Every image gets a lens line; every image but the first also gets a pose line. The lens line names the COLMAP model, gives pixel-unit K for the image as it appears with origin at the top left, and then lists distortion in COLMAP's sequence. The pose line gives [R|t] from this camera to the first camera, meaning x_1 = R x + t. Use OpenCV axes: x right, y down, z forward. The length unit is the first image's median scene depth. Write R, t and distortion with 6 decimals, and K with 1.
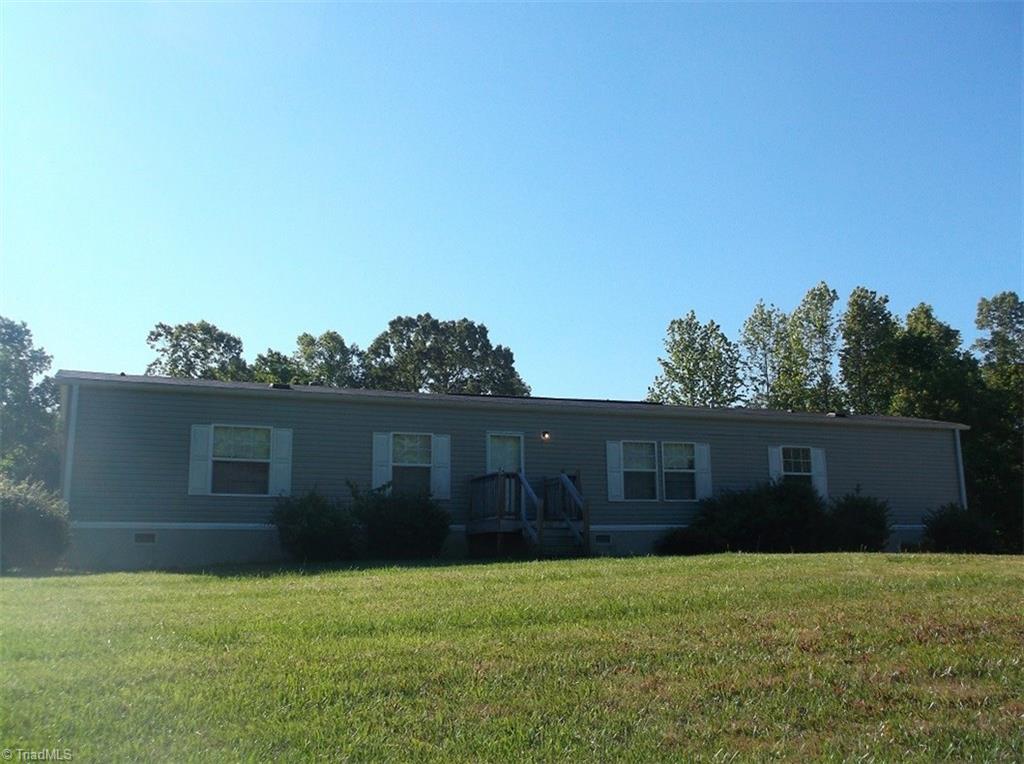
lens RADIAL K [[967.6, 0, 512.0], [0, 967.6, 382.0], [0, 0, 1]] dist [-0.003039, 0.006945]
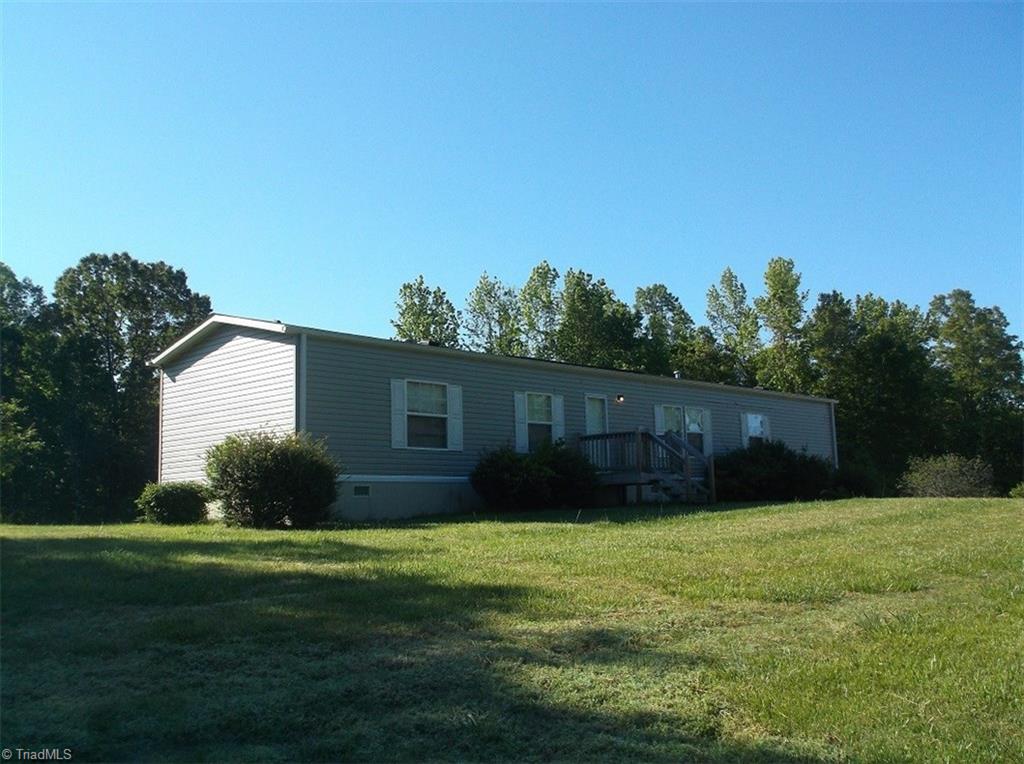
lens RADIAL K [[967.6, 0, 512.0], [0, 967.6, 382.0], [0, 0, 1]] dist [-0.003039, 0.006945]
pose [[0.904461, 0.039692, 0.424706, -0.178194], [-0.058181, 0.997836, 0.030647, 0.002604], [-0.422570, -0.052428, 0.904813, 0.009699]]
